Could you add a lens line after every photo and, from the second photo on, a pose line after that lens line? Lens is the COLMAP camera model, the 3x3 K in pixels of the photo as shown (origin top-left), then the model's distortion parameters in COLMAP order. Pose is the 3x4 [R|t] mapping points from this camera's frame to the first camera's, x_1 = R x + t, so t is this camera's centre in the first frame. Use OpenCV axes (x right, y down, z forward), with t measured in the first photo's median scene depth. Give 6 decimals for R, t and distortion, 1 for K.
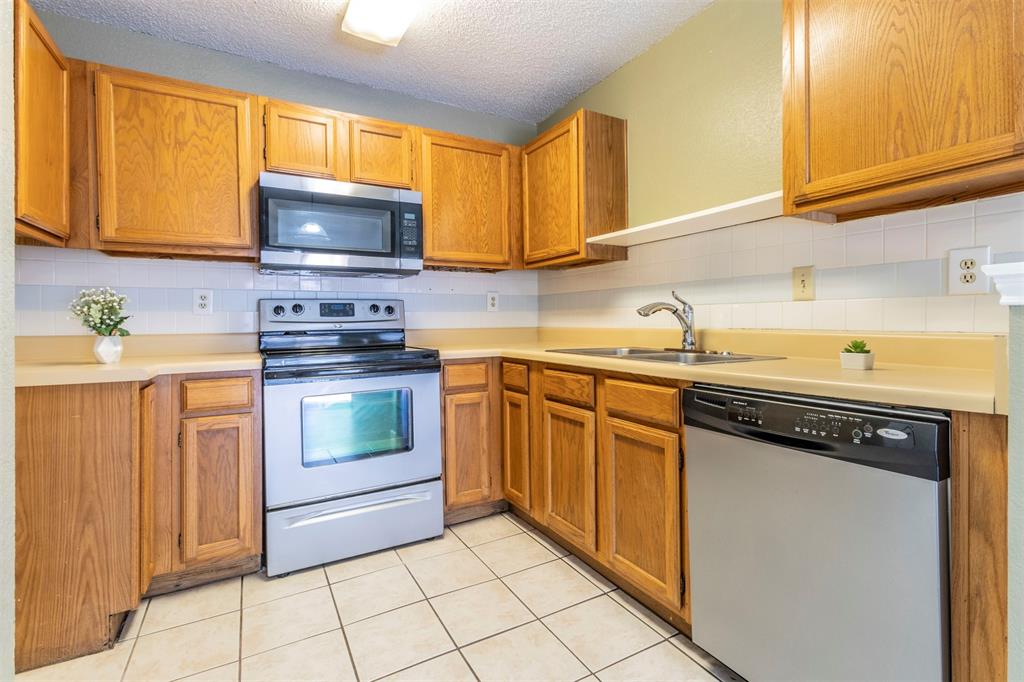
lens RADIAL K [[473.9, 0, 516.4], [0, 473.9, 325.4], [0, 0, 1]] dist [0.001300, -0.000358]
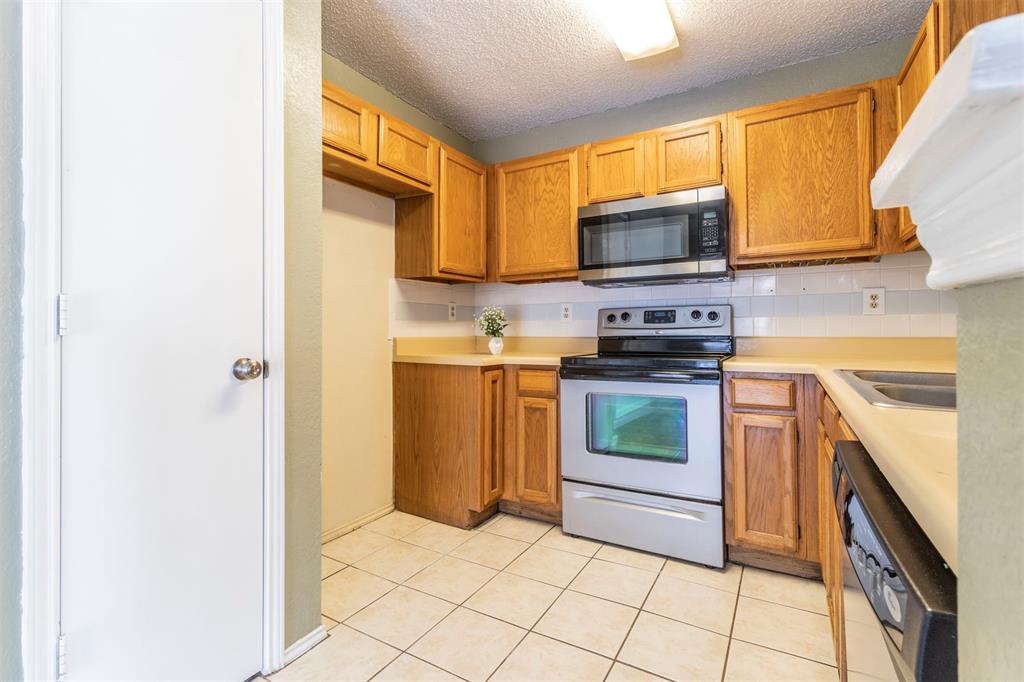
lens RADIAL K [[473.9, 0, 509.5], [0, 473.9, 330.4], [0, 0, 1]] dist [0.001300, -0.000358]
pose [[0.502148, 0.005790, -0.864762, 0.411481], [-0.008079, 0.999965, 0.002004, -0.002401], [0.864744, 0.005981, 0.502178, 0.207930]]
